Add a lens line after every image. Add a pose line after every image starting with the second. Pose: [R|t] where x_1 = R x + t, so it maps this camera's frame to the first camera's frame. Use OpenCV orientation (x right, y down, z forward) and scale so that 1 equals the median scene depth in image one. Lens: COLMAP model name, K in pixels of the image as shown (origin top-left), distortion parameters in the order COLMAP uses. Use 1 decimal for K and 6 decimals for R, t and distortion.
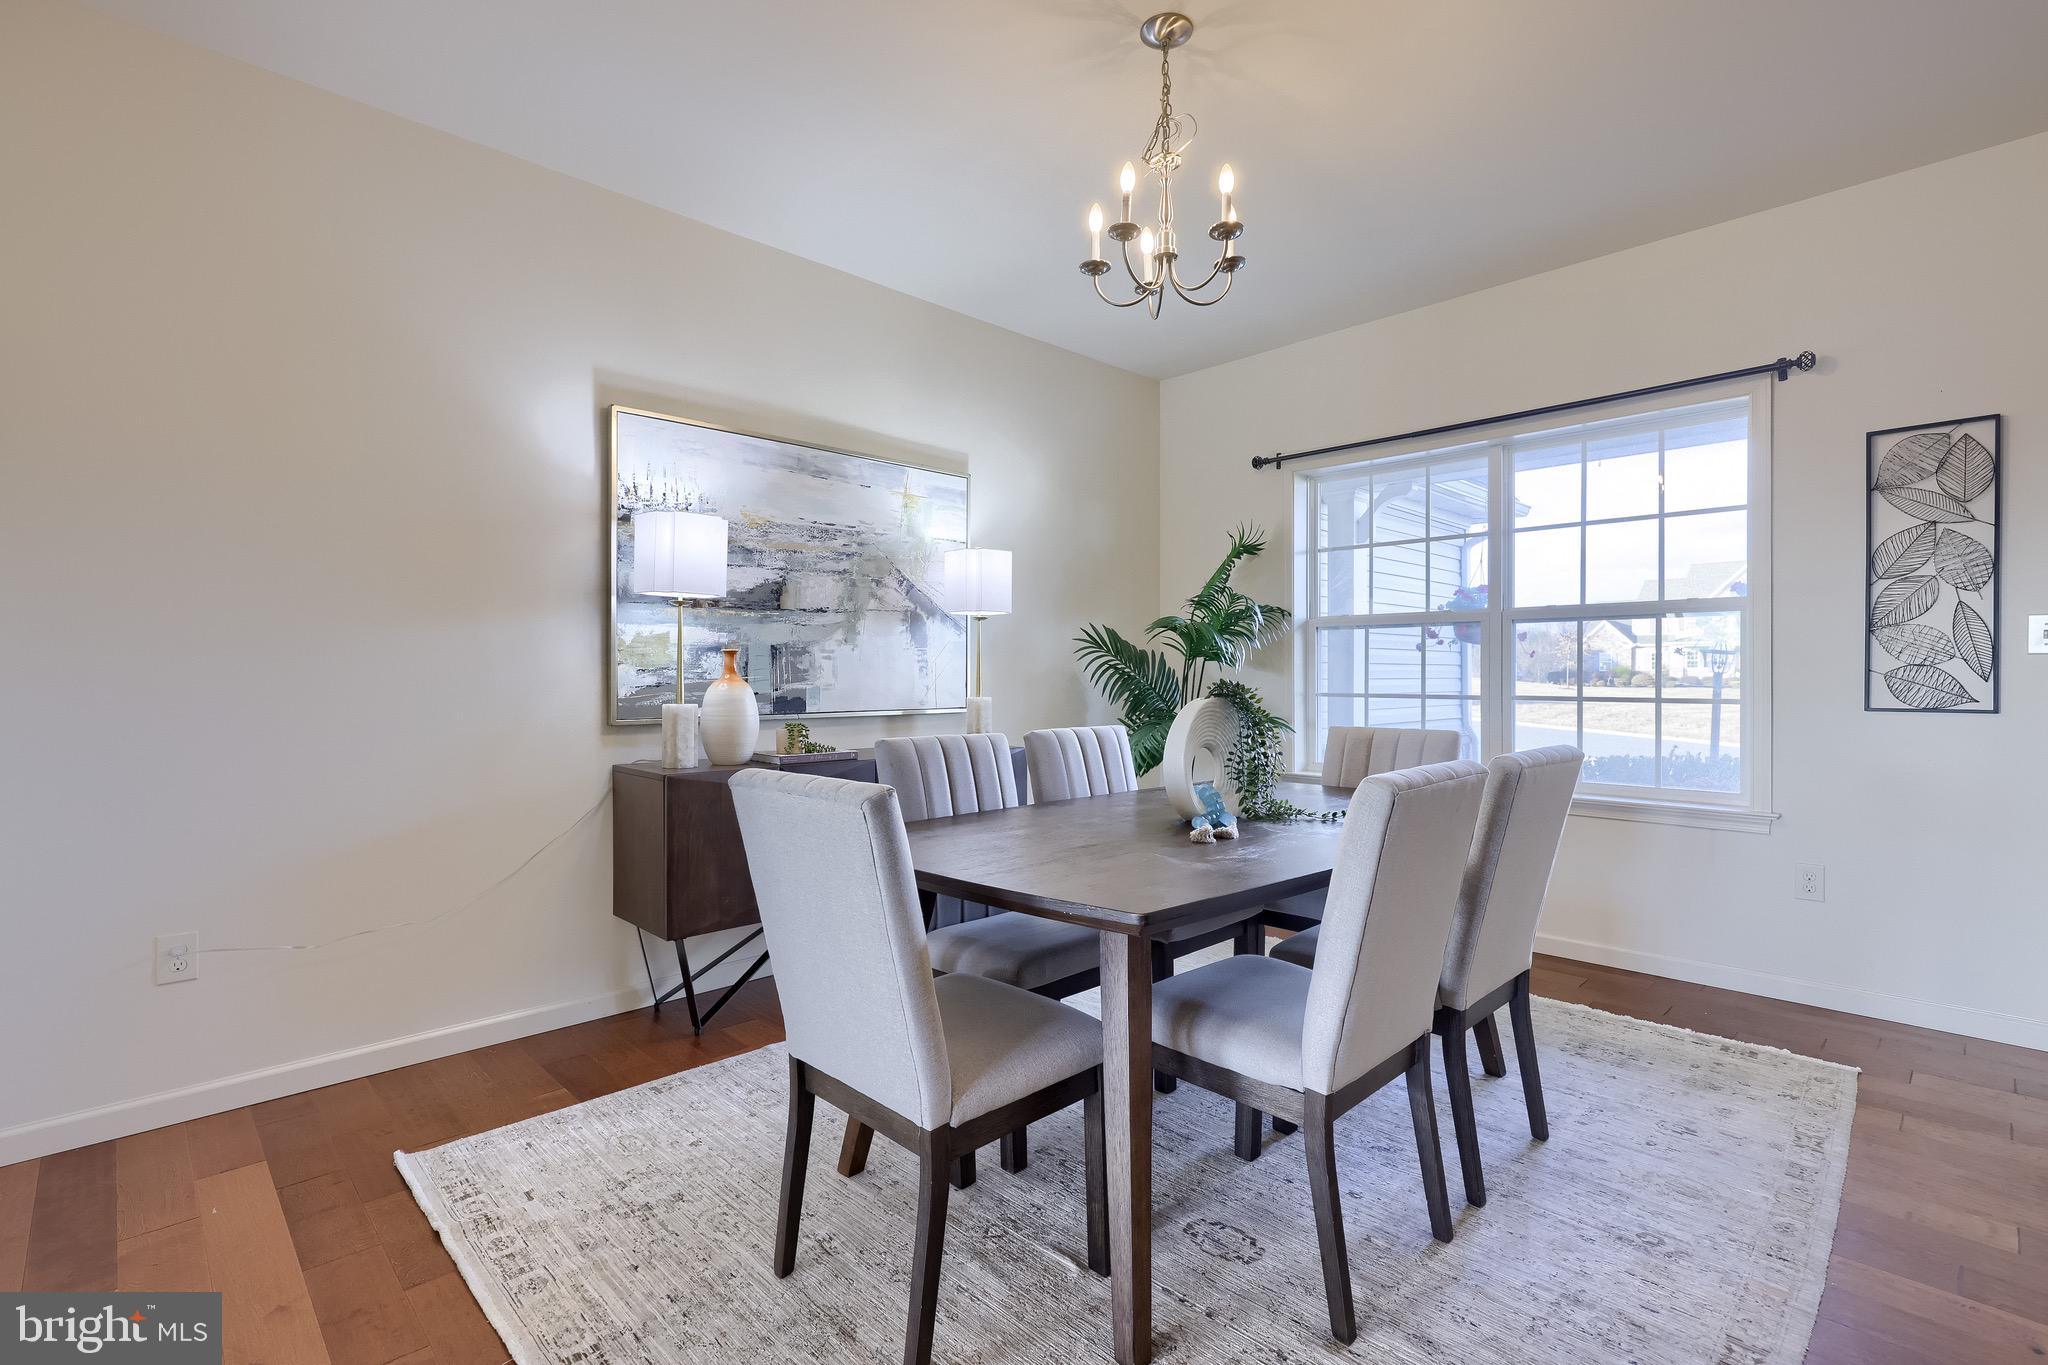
lens RADIAL K [[936.2, 0, 1027.6], [0, 936.2, 679.0], [0, 0, 1]] dist [0.009900, -0.000405]
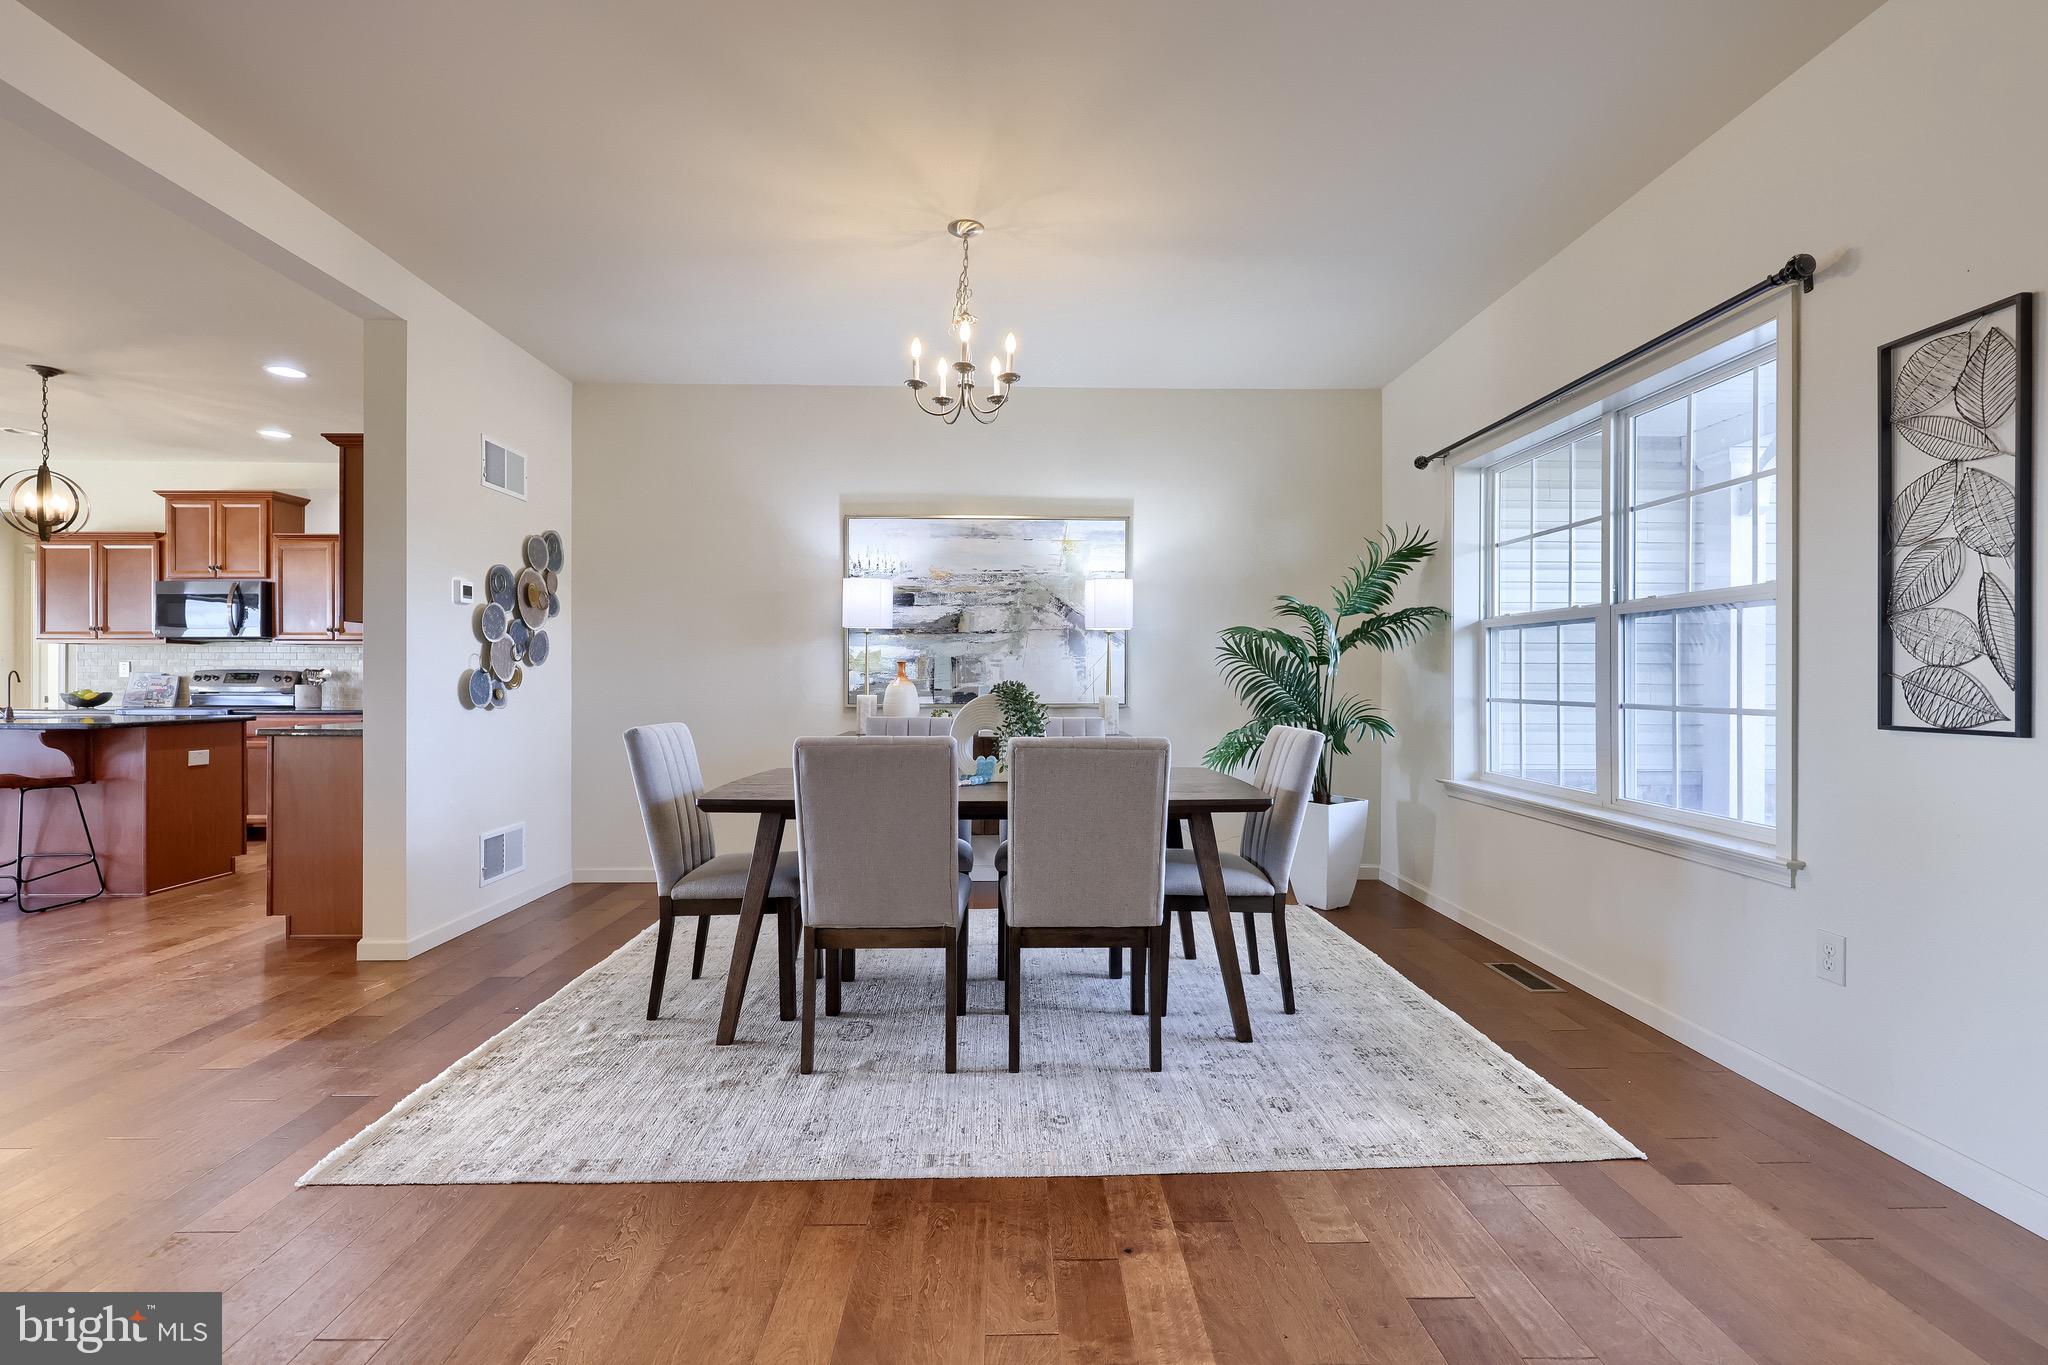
lens RADIAL K [[905.2, 0, 1038.1], [0, 905.2, 683.2], [0, 0, 1]] dist [0.003388, -0.001193]
pose [[0.734694, 0.006051, -0.678372, 0.781291], [-0.005659, 0.999980, 0.002790, 0.000180], [0.678375, 0.001789, 0.734714, 0.041884]]
